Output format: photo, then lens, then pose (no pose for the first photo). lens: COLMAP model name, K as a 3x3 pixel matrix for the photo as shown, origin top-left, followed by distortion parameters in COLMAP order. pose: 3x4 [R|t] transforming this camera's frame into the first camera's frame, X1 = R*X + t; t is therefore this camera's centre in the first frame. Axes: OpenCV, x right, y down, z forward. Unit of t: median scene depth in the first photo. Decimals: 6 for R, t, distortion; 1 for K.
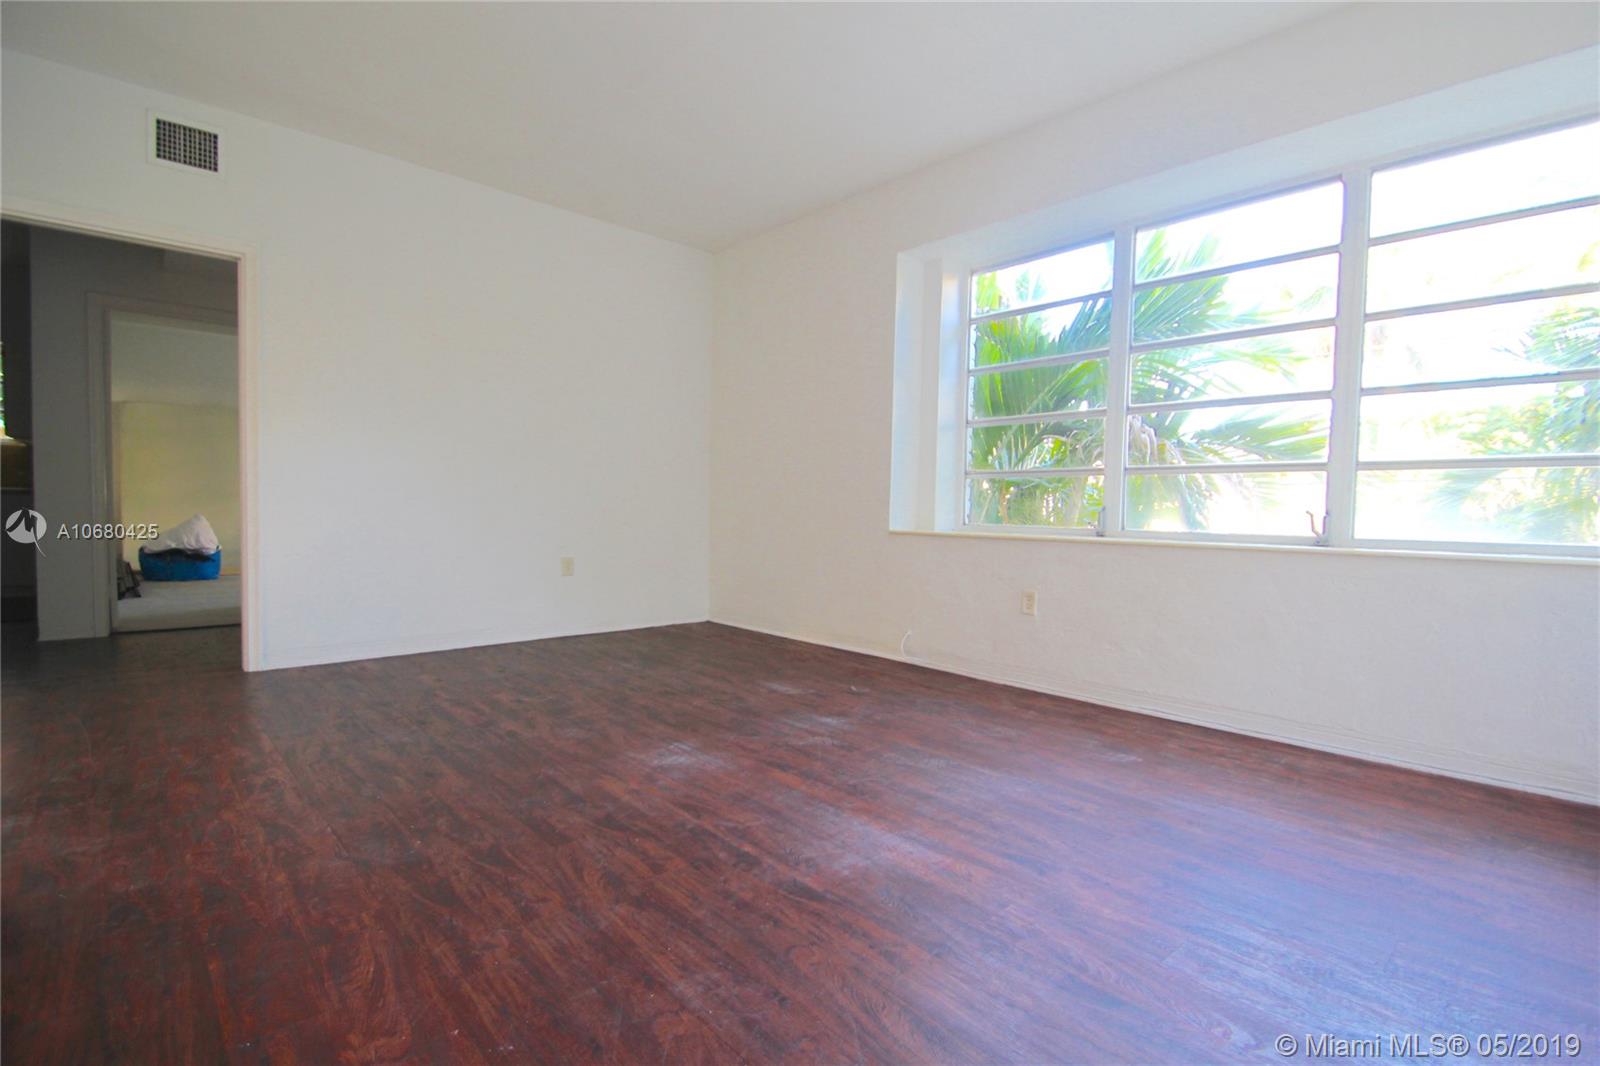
lens RADIAL K [[741.4, 0, 787.1], [0, 741.4, 548.4], [0, 0, 1]] dist [0.020472, -0.023010]
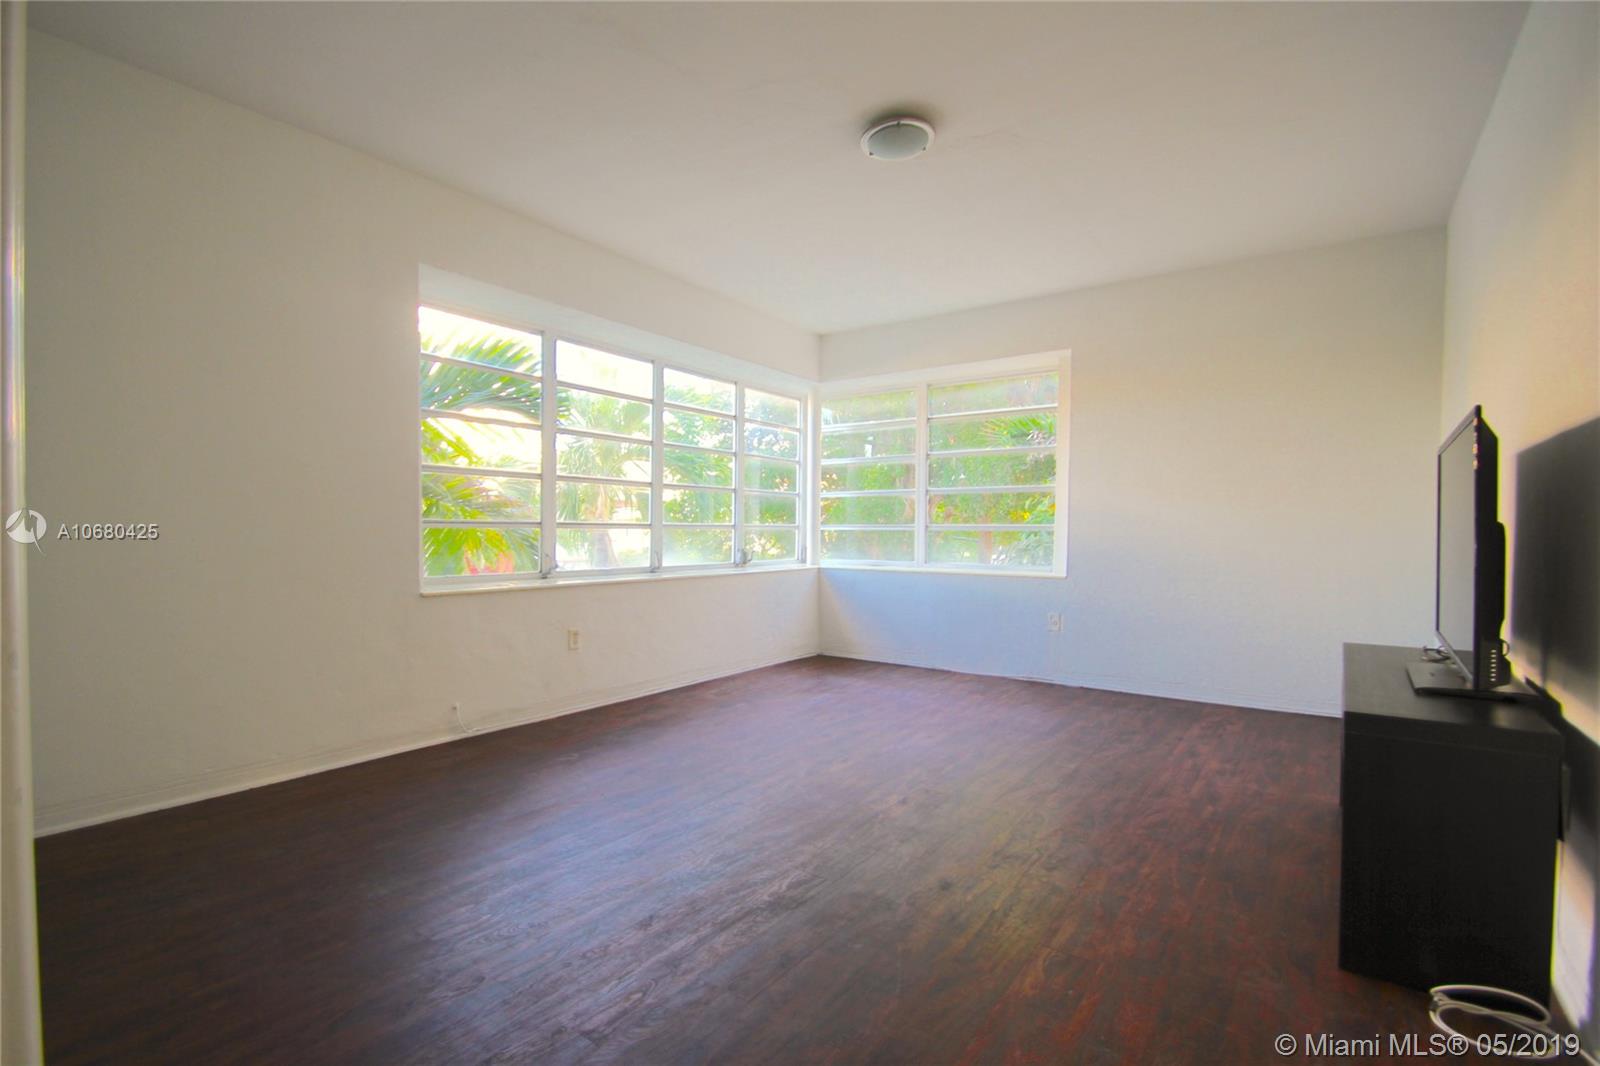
lens RADIAL K [[741.4, 0, 787.1], [0, 741.4, 548.4], [0, 0, 1]] dist [0.020472, -0.023010]
pose [[-0.204227, -0.043425, 0.977960, -1.092107], [0.040592, 0.997781, 0.052782, -0.146253], [-0.978082, 0.050477, -0.202011, 1.110478]]
